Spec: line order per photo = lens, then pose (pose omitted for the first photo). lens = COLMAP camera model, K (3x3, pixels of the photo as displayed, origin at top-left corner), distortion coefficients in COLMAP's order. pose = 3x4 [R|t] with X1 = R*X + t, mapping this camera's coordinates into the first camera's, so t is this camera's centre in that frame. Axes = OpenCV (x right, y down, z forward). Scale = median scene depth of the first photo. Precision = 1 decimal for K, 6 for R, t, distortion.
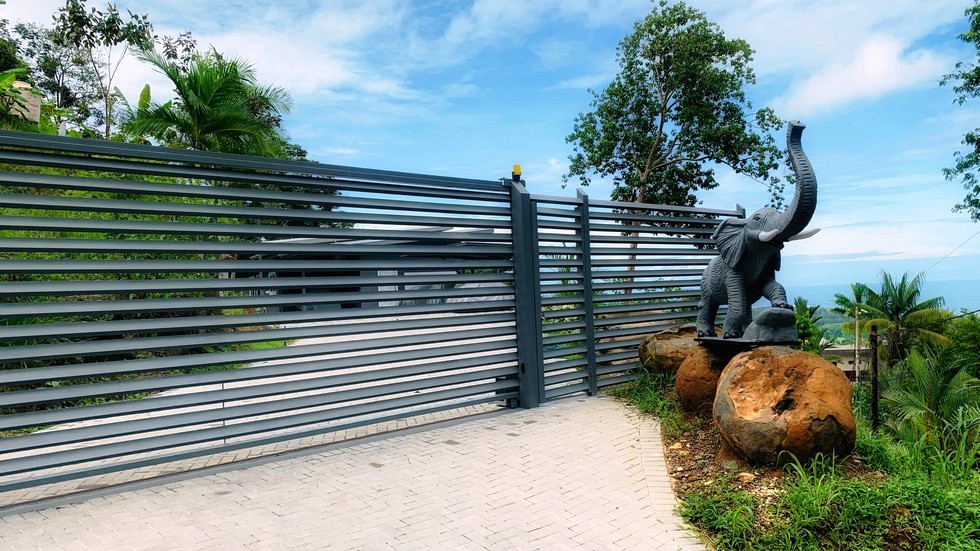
lens RADIAL K [[751.2, 0, 485.5], [0, 751.2, 276.1], [0, 0, 1]] dist [0.001858, -0.026362]
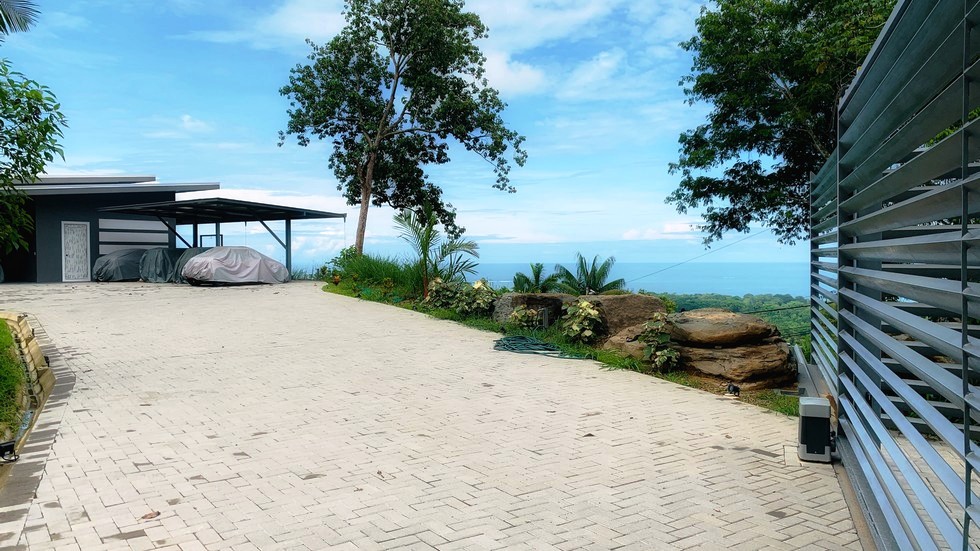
lens RADIAL K [[751.2, 0, 491.7], [0, 751.2, 277.2], [0, 0, 1]] dist [0.001858, -0.026362]
pose [[0.877738, 0.028514, 0.478292, -0.095247], [-0.046238, 0.998609, 0.025321, 0.003445], [-0.476905, -0.044341, 0.877836, 0.095914]]
